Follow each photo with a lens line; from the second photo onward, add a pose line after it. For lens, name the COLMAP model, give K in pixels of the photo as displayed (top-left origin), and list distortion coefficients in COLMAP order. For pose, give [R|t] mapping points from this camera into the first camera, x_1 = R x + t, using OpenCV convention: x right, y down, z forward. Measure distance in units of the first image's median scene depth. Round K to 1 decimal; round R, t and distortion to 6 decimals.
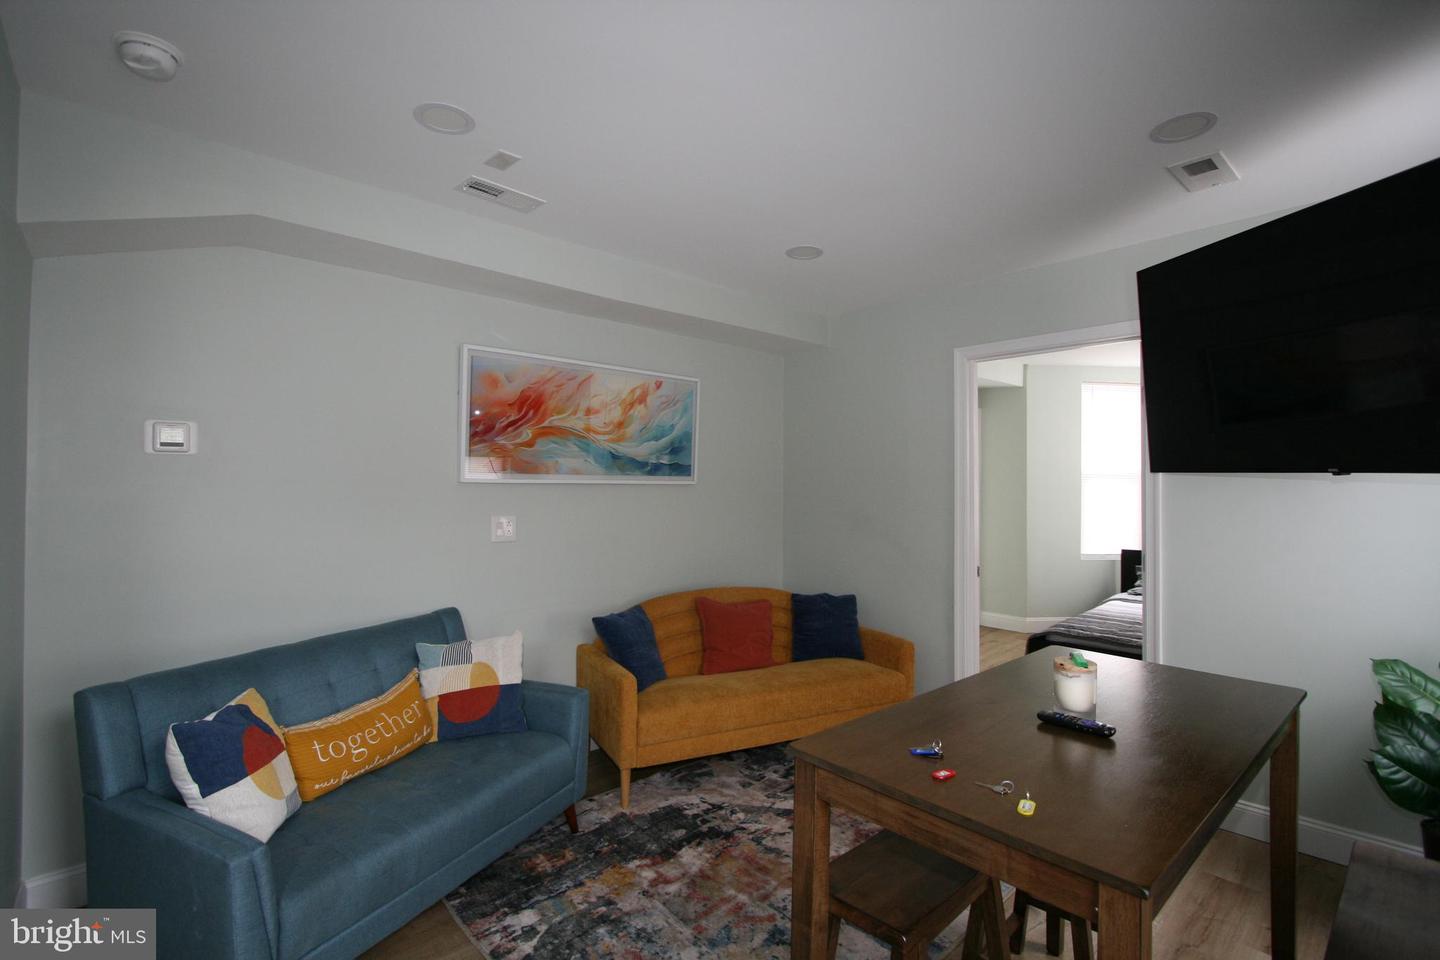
lens RADIAL K [[662.3, 0, 721.1], [0, 662.3, 479.5], [0, 0, 1]] dist [-0.013640, 0.001245]
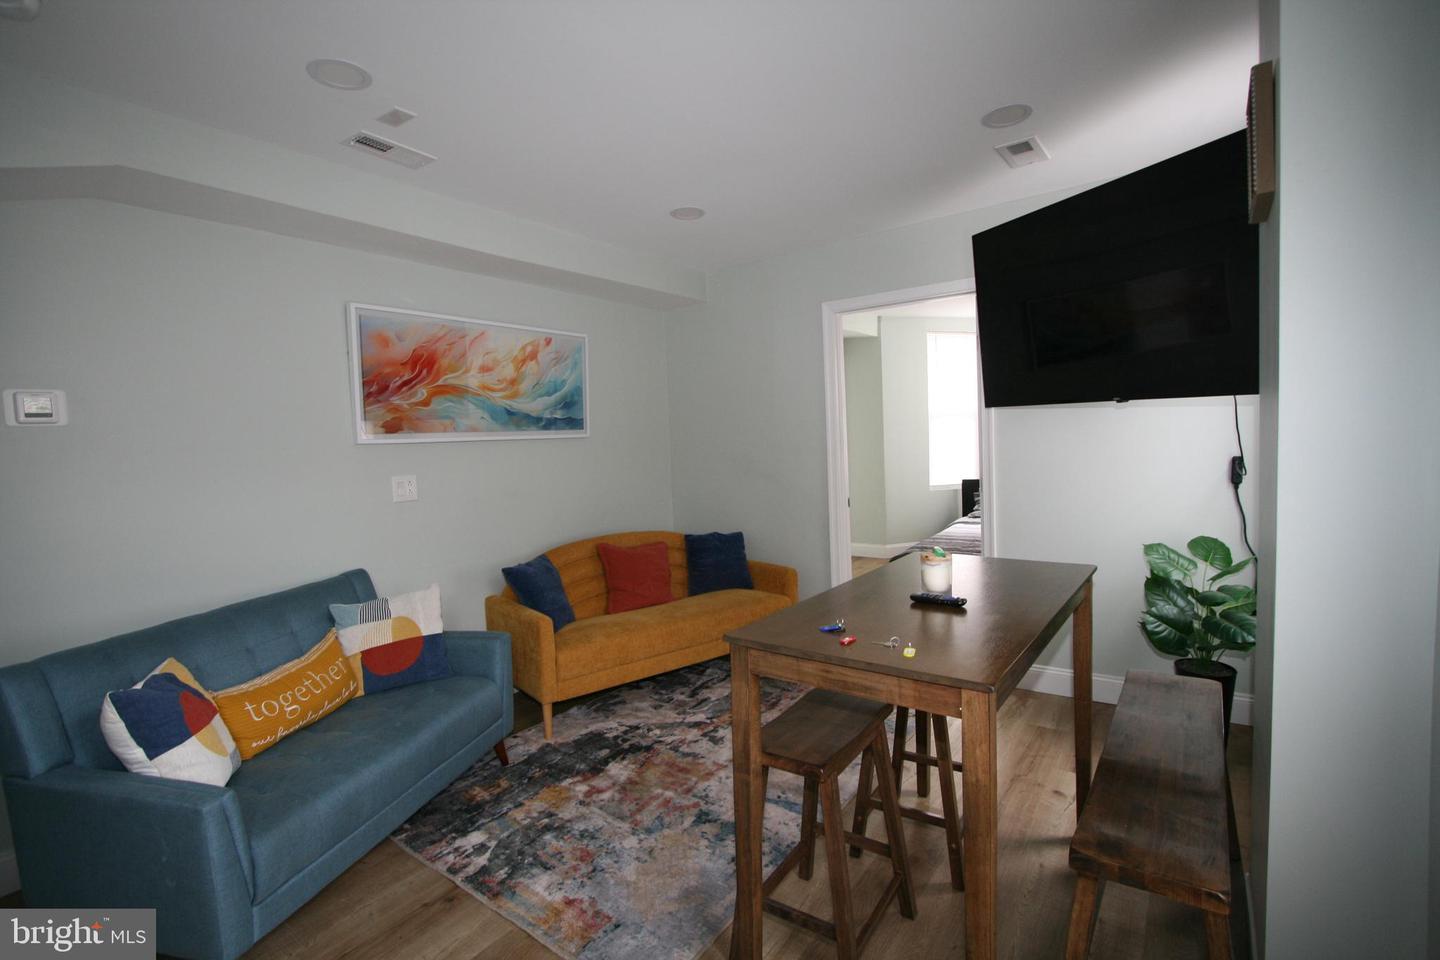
lens RADIAL K [[662.3, 0, 718.2], [0, 662.3, 481.0], [0, 0, 1]] dist [-0.013640, 0.001245]
pose [[0.979640, -0.058542, 0.192036, -0.069972], [0.045120, 0.996271, 0.073541, 0.014220], [-0.195625, -0.063380, 0.978628, -0.099375]]
